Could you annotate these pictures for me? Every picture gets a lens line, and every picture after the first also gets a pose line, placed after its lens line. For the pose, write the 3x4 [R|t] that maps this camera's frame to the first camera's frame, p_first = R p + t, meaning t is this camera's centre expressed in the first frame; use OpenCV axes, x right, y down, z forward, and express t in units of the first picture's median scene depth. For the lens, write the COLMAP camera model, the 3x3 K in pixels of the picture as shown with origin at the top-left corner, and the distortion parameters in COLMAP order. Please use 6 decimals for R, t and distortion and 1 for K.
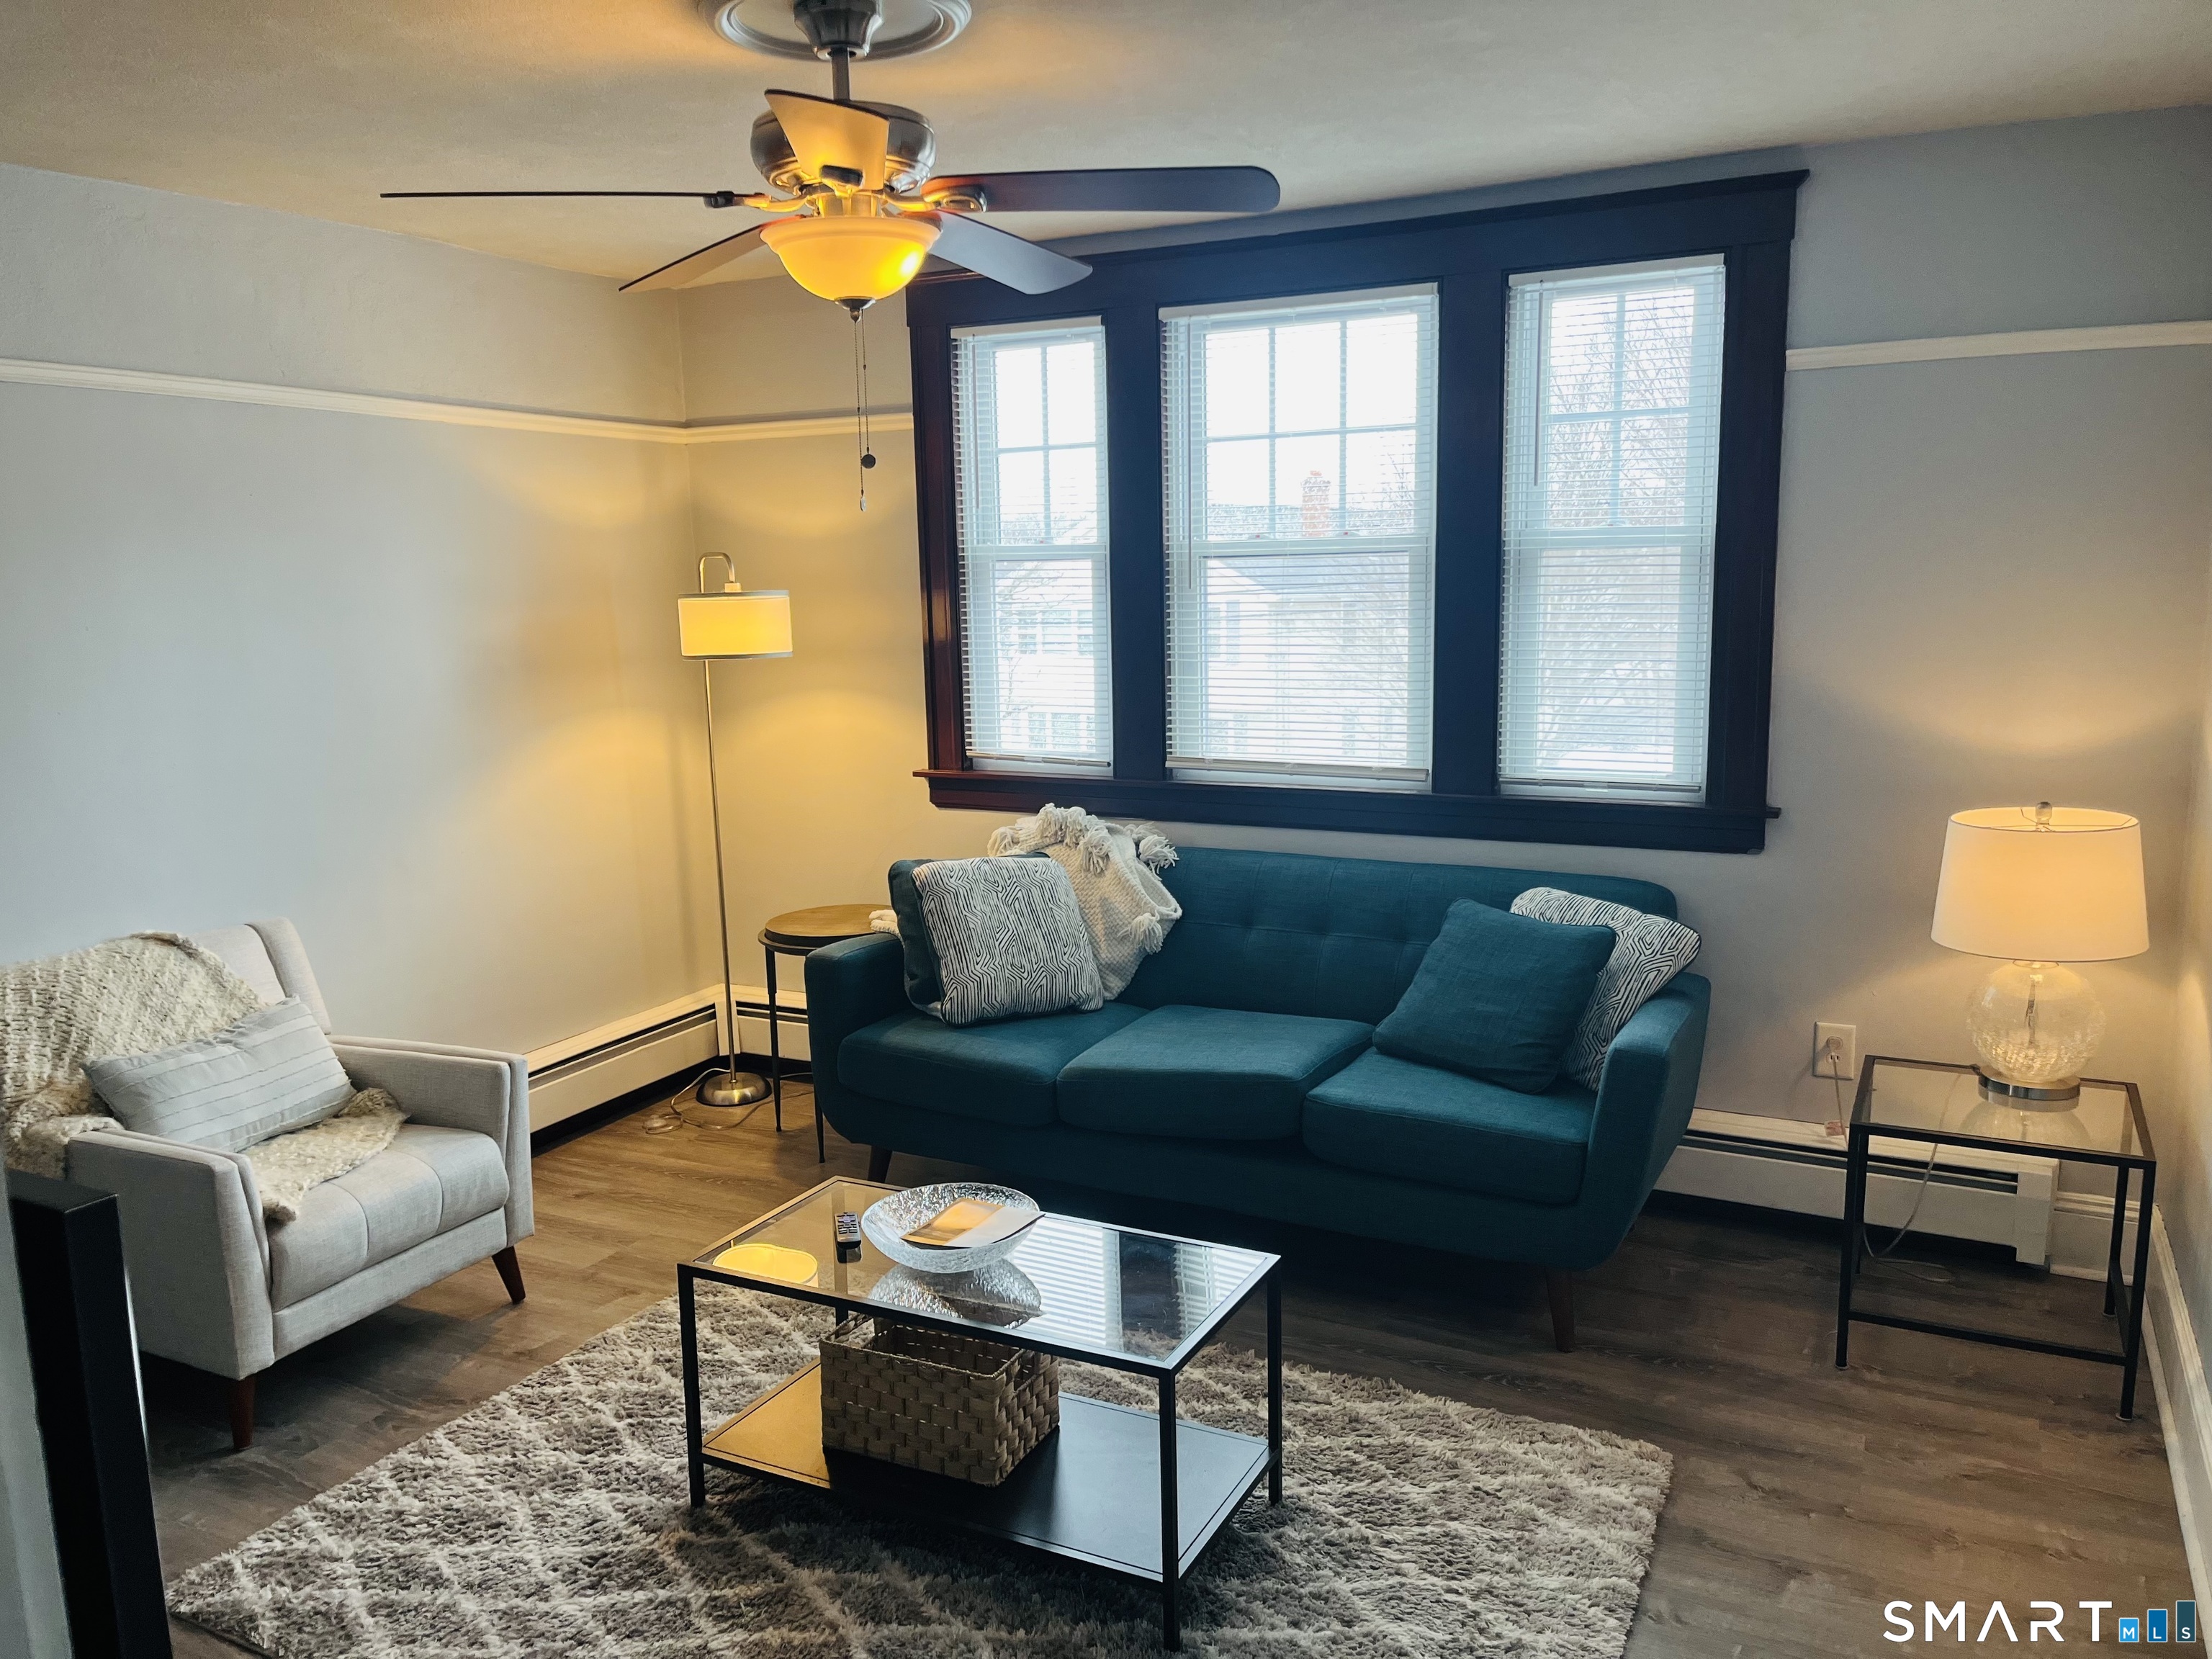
lens RADIAL K [[1661.9, 0, 1112.7], [0, 1661.9, 831.8], [0, 0, 1]] dist [0.053890, -0.002474]
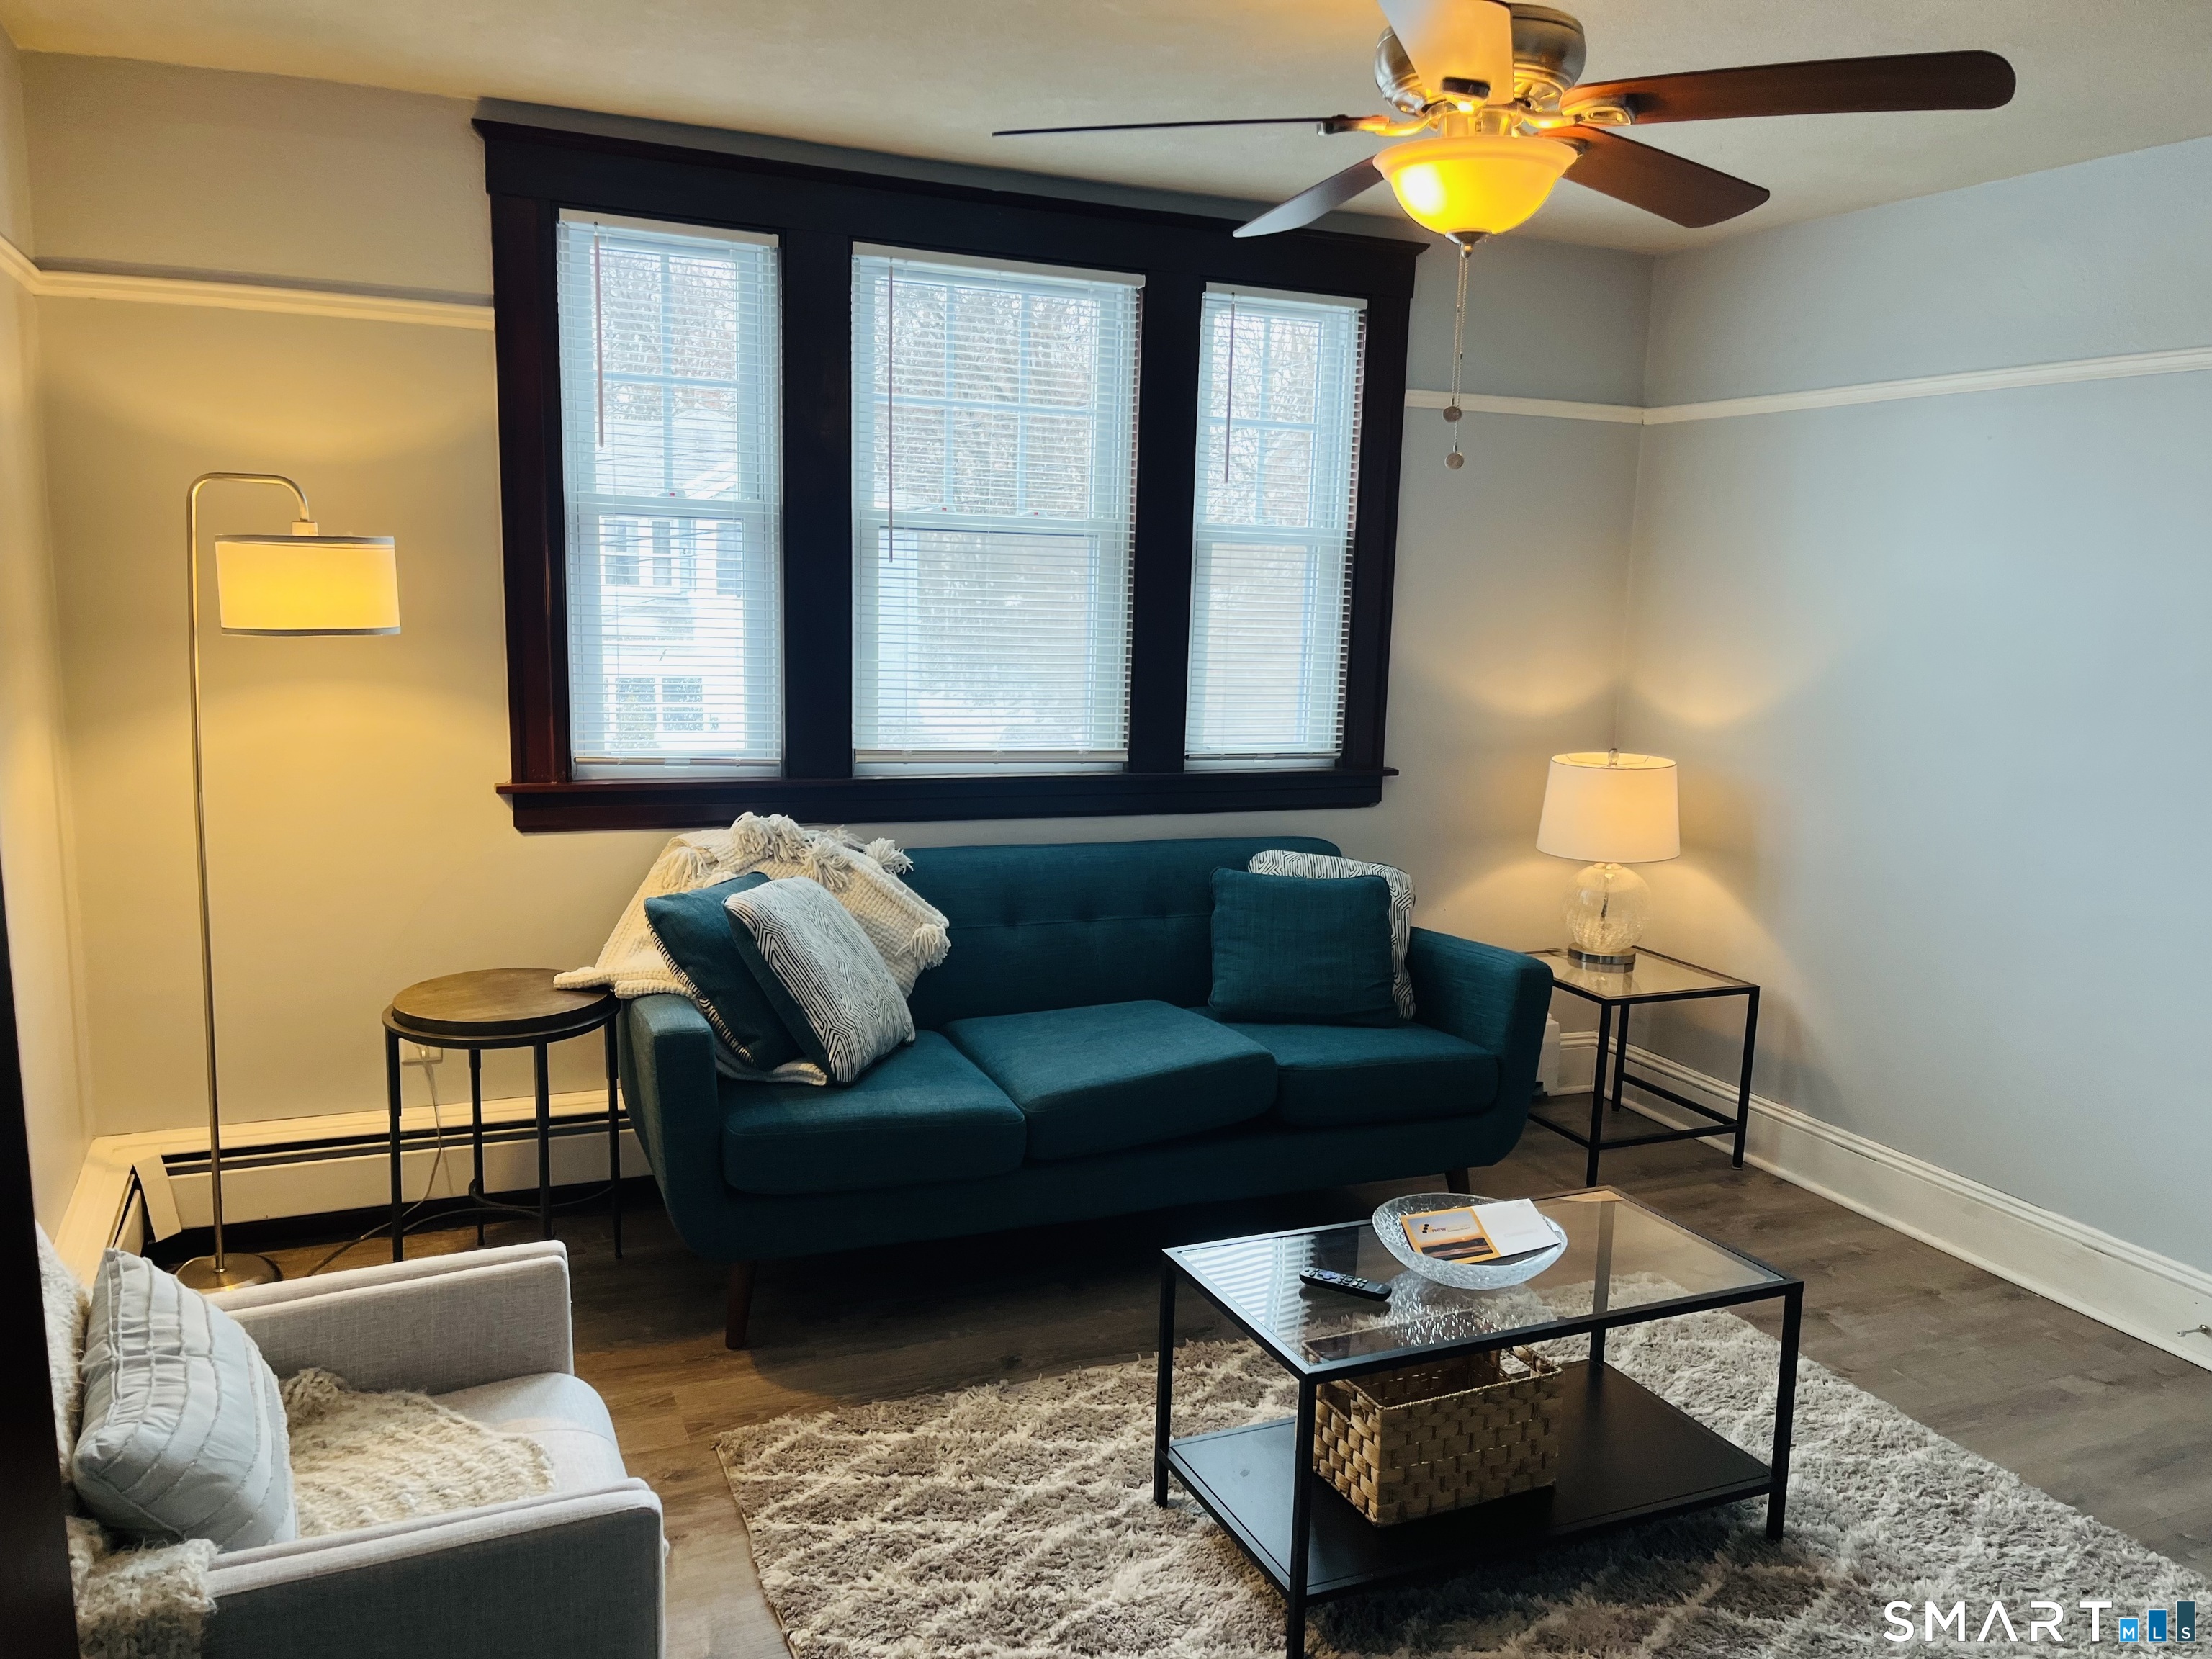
lens RADIAL K [[1661.9, 0, 1114.5], [0, 1661.9, 828.6], [0, 0, 1]] dist [0.053890, -0.002474]
pose [[0.636048, -0.082339, 0.767244, -0.597211], [0.075782, 0.996150, 0.044082, -0.034050], [-0.767920, 0.030105, 0.639838, 0.344471]]
